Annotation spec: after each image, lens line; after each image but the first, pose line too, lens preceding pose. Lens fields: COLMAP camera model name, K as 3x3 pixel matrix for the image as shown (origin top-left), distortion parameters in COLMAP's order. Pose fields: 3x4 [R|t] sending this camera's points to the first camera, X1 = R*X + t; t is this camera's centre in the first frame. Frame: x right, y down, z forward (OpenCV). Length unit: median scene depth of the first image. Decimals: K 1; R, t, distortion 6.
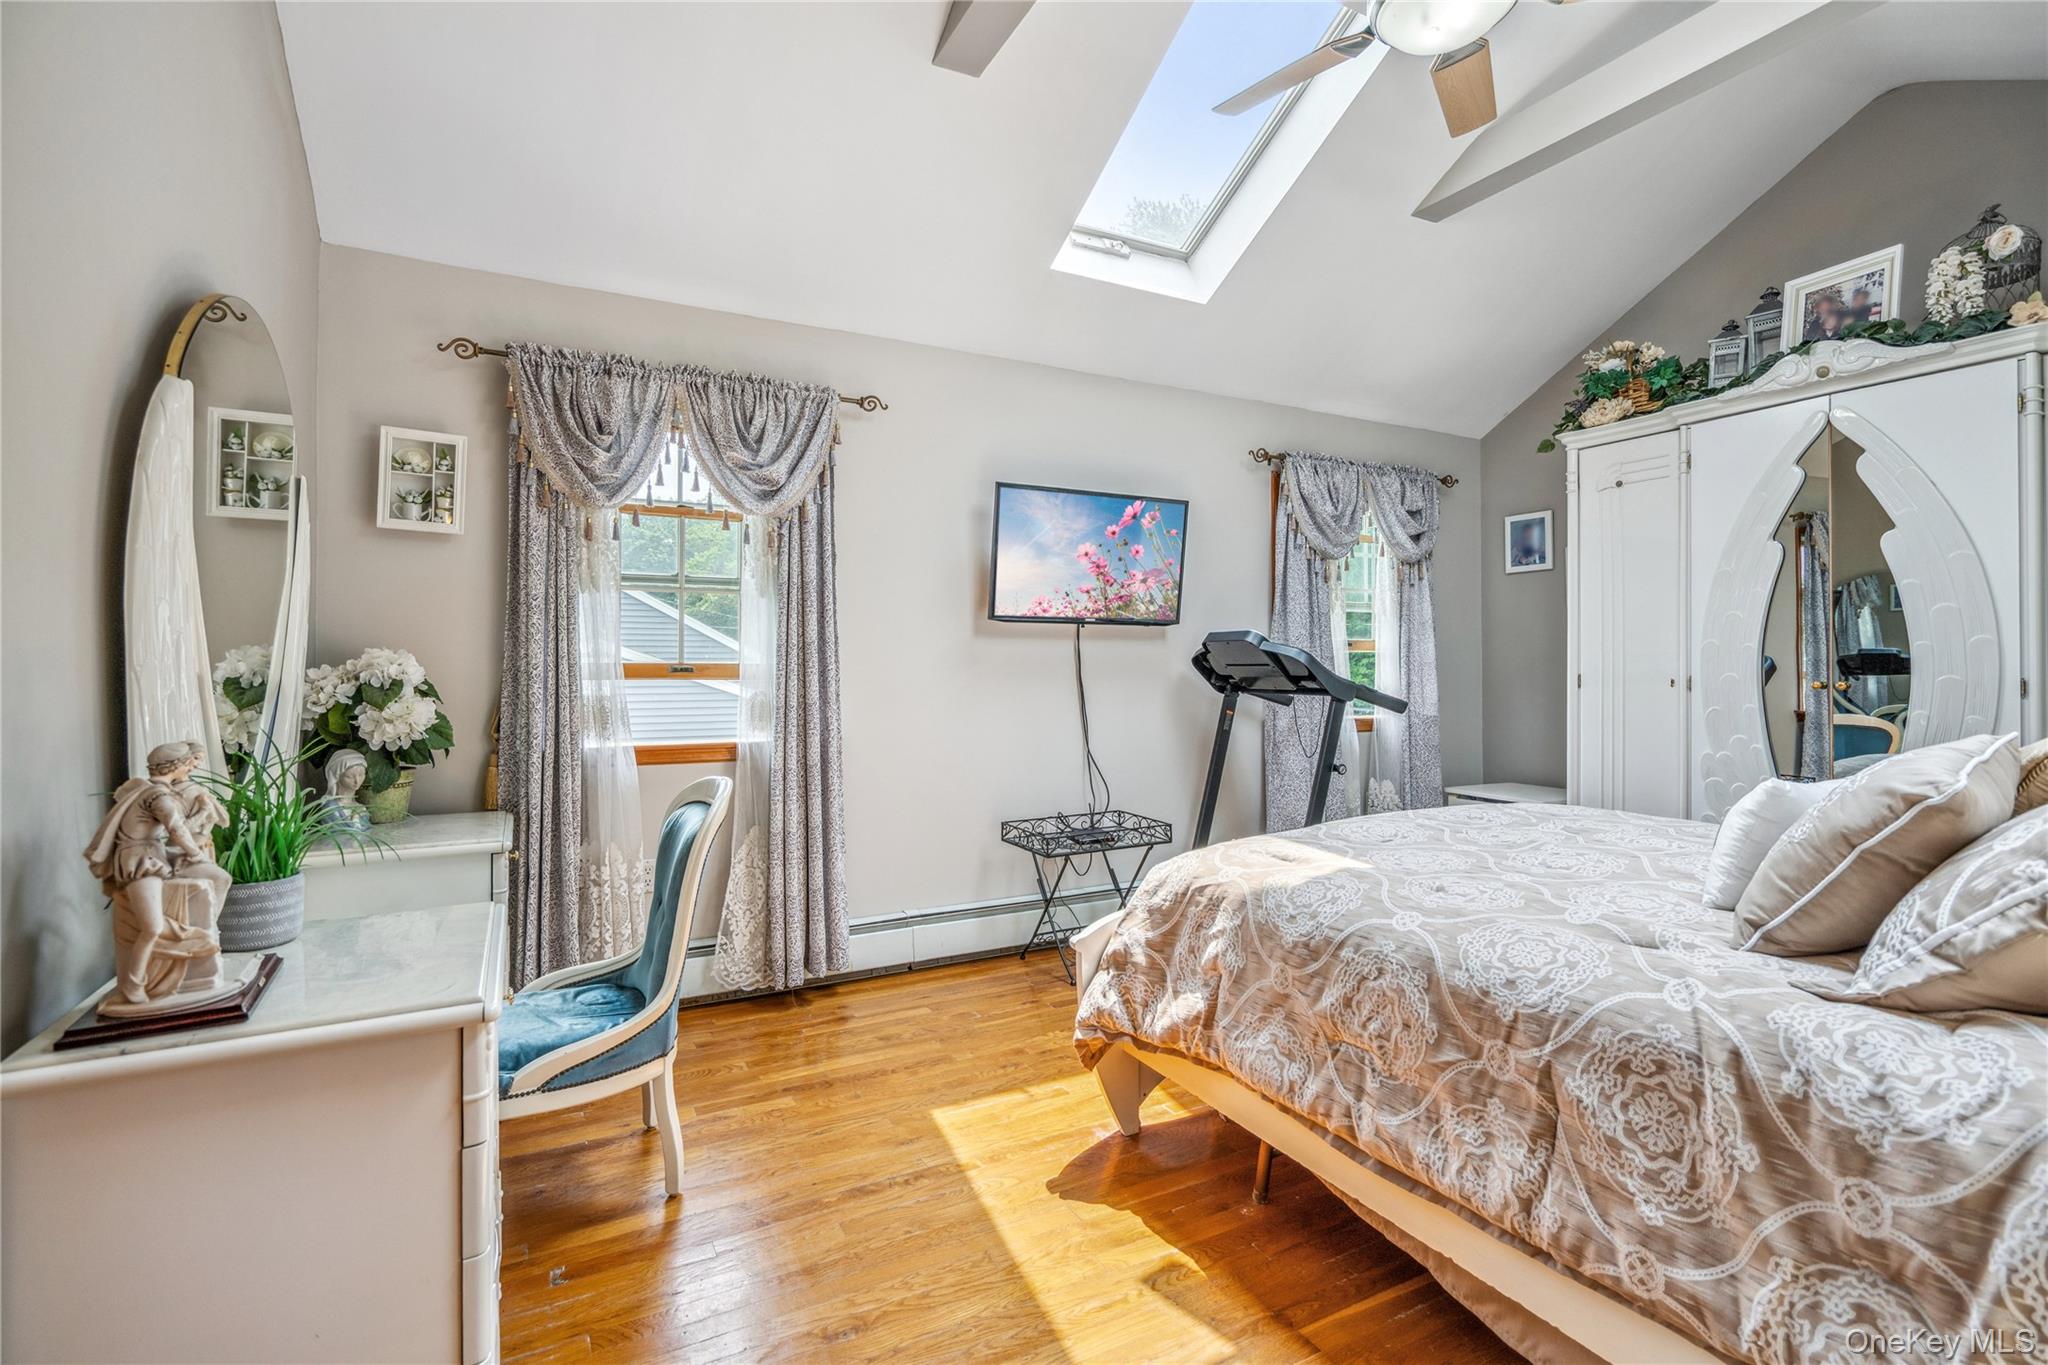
lens RADIAL K [[939.7, 0, 1031.6], [0, 939.7, 670.1], [0, 0, 1]] dist [0.000096, 0.001676]
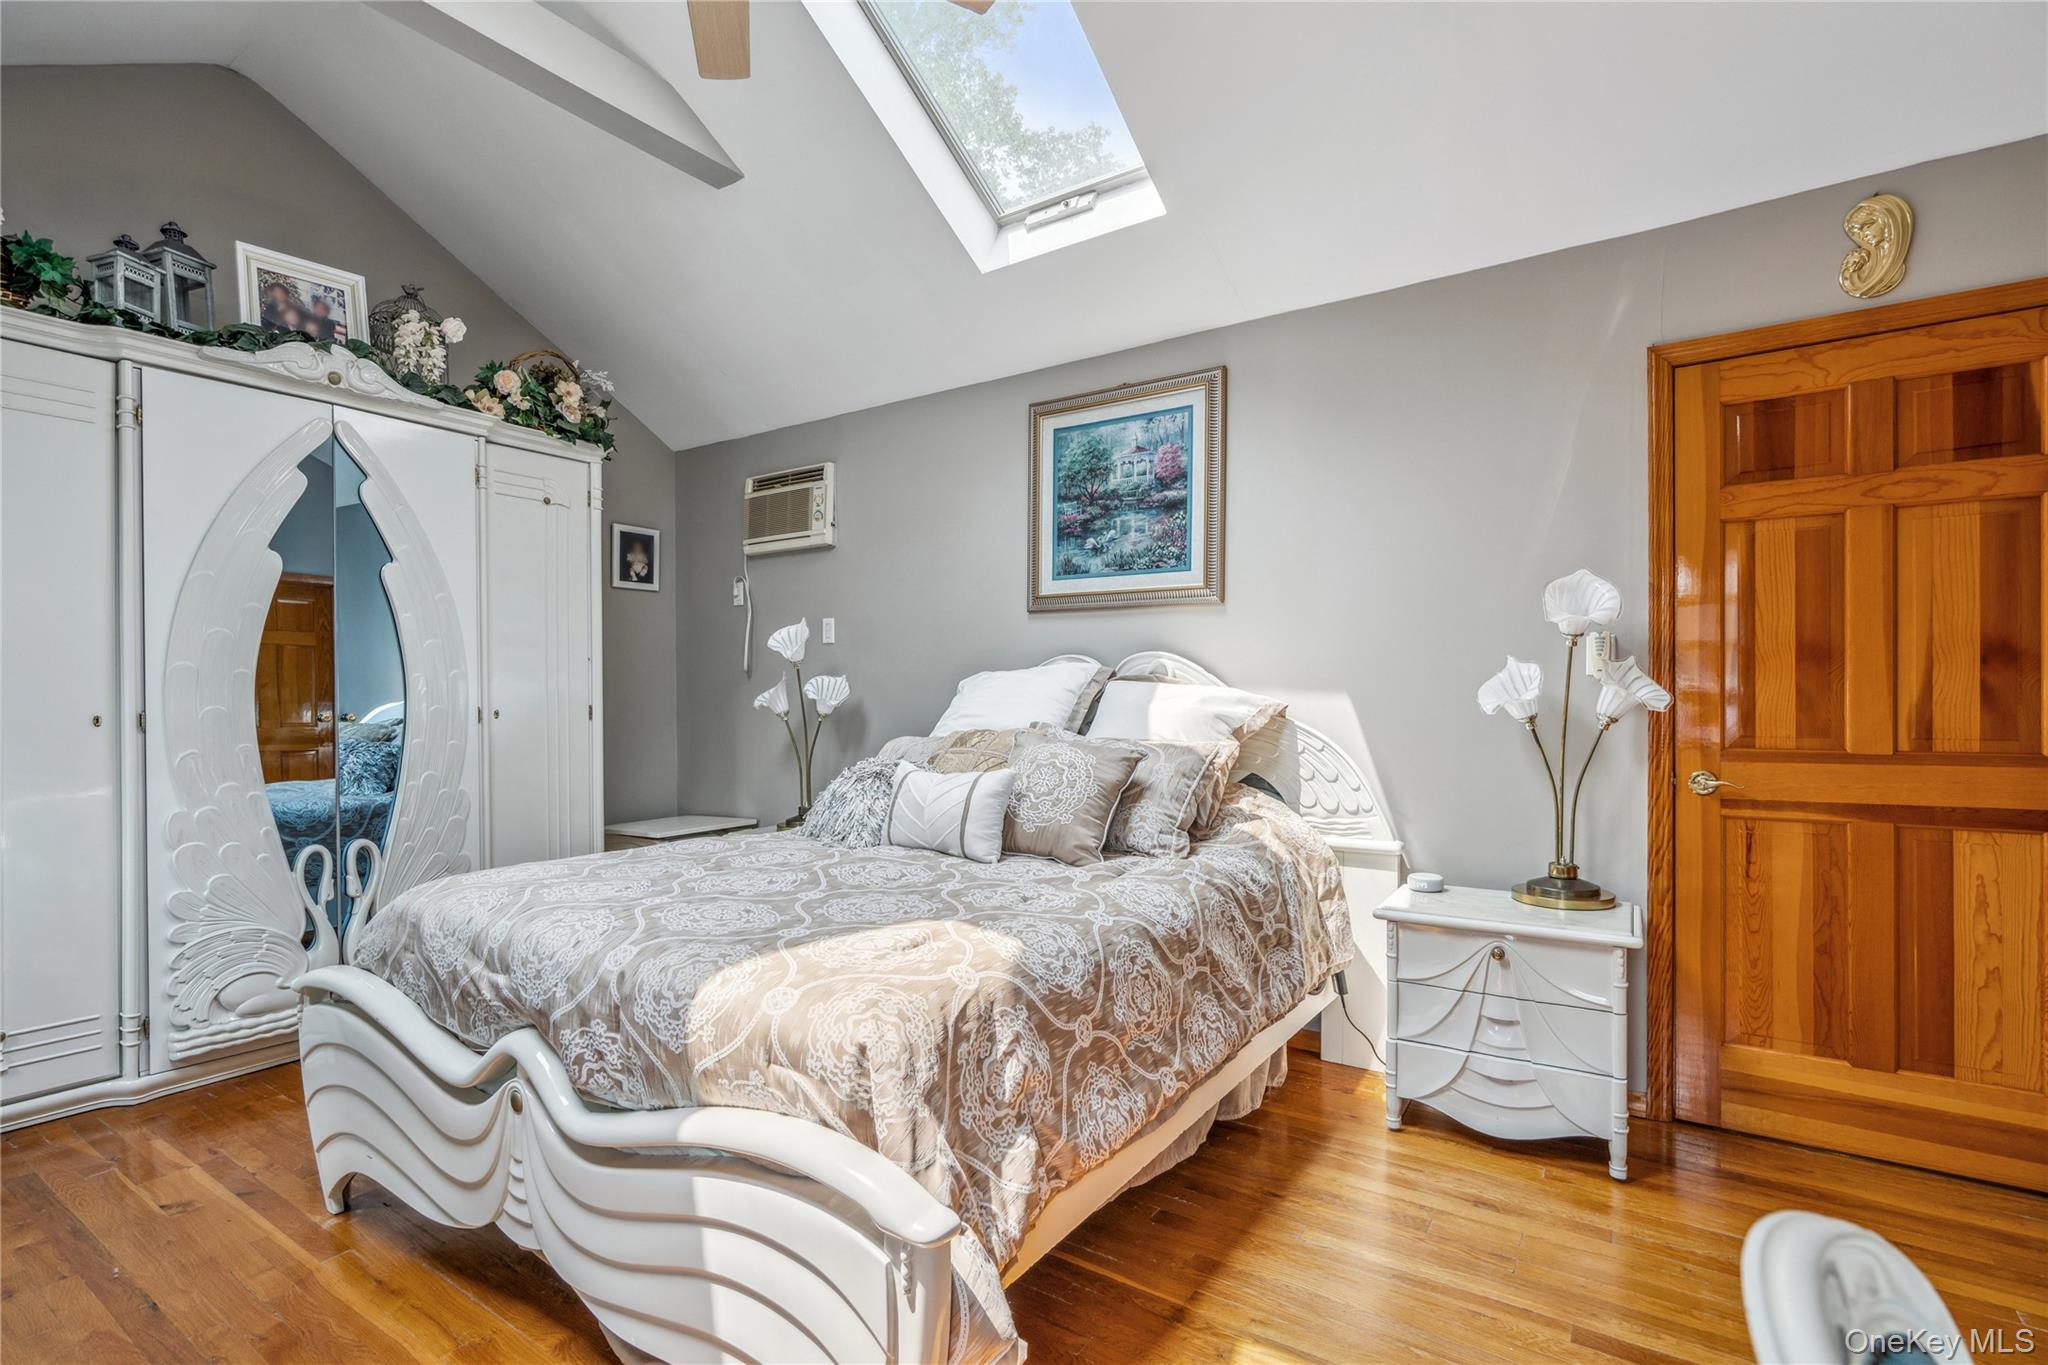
lens RADIAL K [[939.7, 0, 1038.1], [0, 939.7, 697.5], [0, 0, 1]] dist [0.000096, 0.001676]
pose [[-0.460579, -0.000441, 0.887619, -0.308232], [0.000988, 0.999999, 0.001009, -0.003223], [-0.887618, 0.001341, -0.460578, 0.836747]]
